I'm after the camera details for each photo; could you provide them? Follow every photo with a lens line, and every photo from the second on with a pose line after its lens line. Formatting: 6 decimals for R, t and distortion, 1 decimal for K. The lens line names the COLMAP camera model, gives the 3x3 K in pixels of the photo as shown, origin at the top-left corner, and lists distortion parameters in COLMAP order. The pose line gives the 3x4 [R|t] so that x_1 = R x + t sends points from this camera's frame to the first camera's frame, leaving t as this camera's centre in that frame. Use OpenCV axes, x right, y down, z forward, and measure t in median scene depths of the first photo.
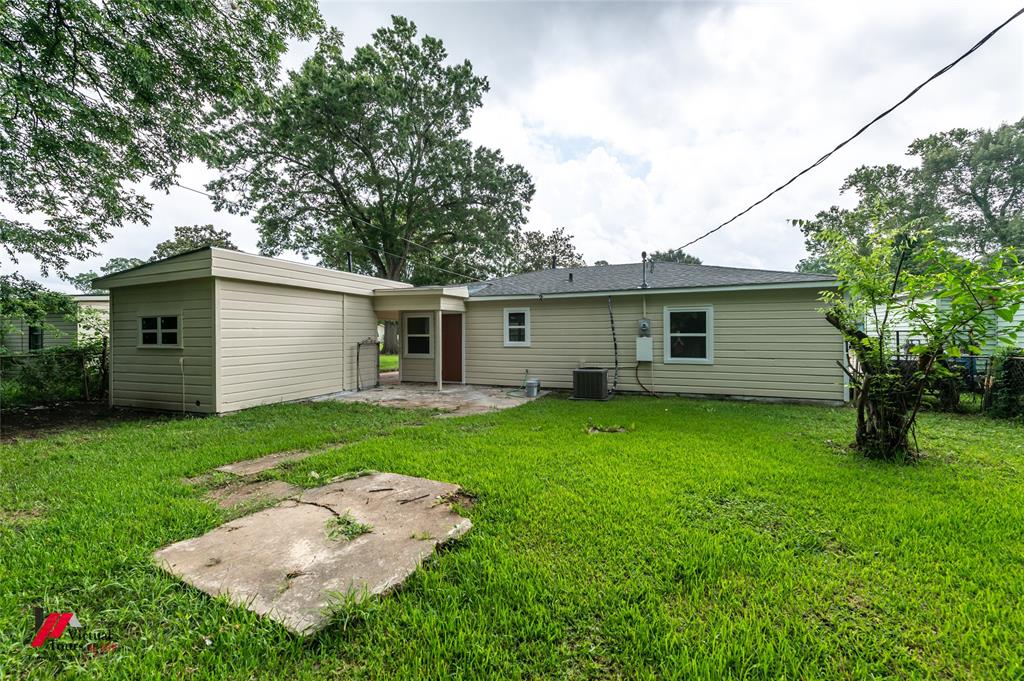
lens RADIAL K [[391.7, 0, 525.0], [0, 391.7, 335.2], [0, 0, 1]] dist [0.010366, -0.000508]
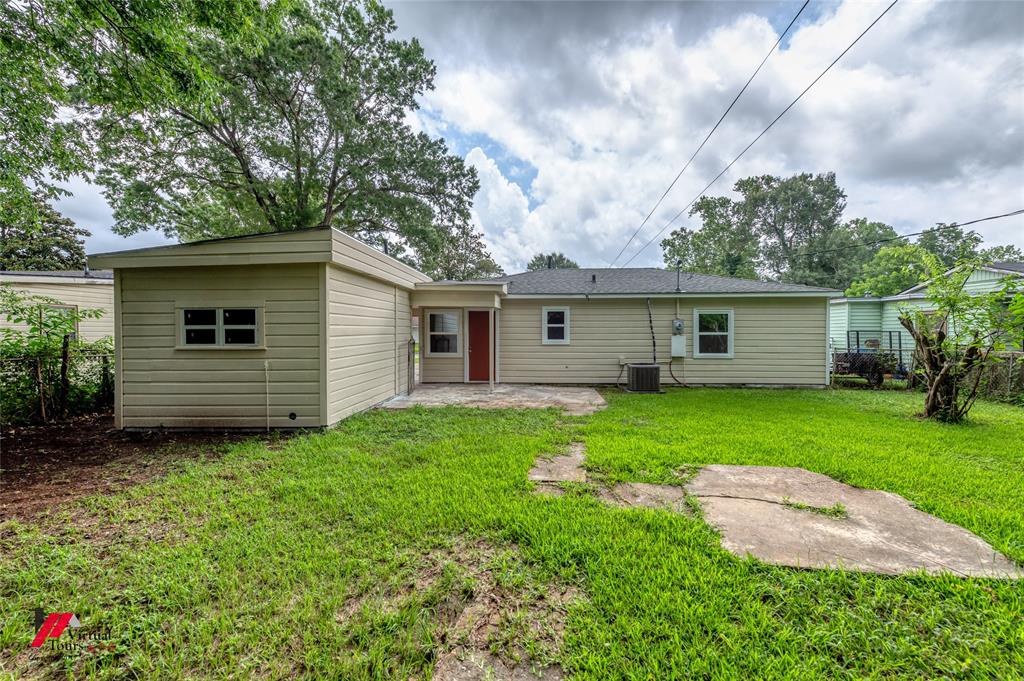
lens RADIAL K [[391.7, 0, 525.0], [0, 391.7, 335.2], [0, 0, 1]] dist [0.010366, -0.000508]
pose [[0.952654, 0.001210, 0.304056, -0.405046], [-0.002930, 0.999982, 0.005199, -0.000302], [-0.304044, -0.005843, 0.952640, 0.052488]]
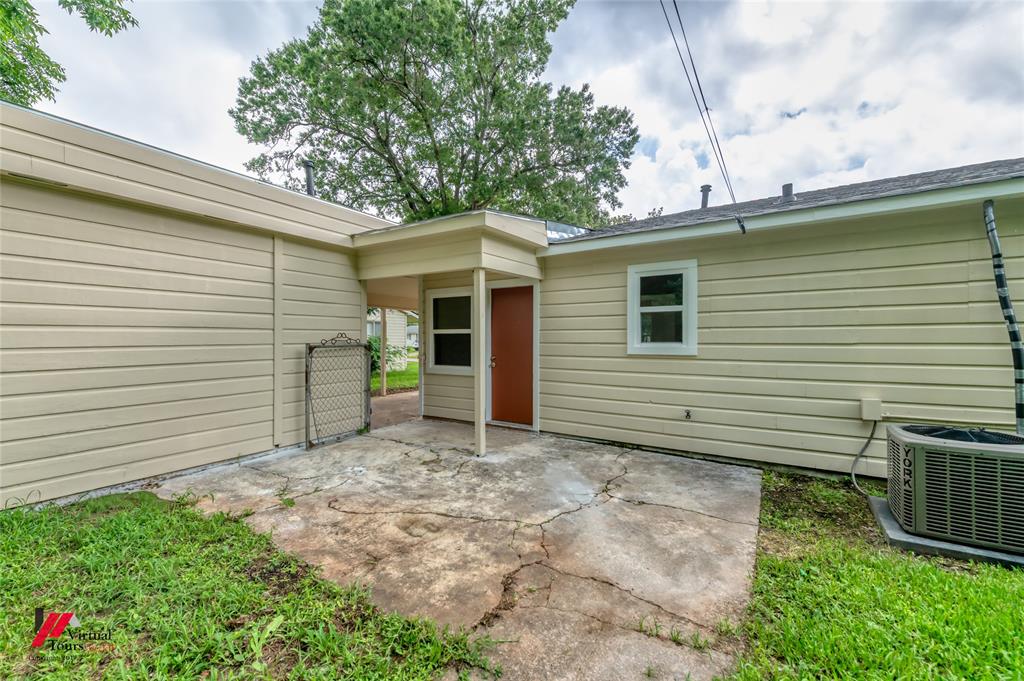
lens RADIAL K [[407.0, 0, 512.0], [0, 407.0, 340.5], [0, 0, 1]] dist [0.001549, -0.000042]
pose [[0.974927, 0.002418, -0.222511, -0.078863], [-0.002300, 0.999997, 0.000789, 0.013382], [0.222512, -0.000257, 0.974930, 0.535332]]
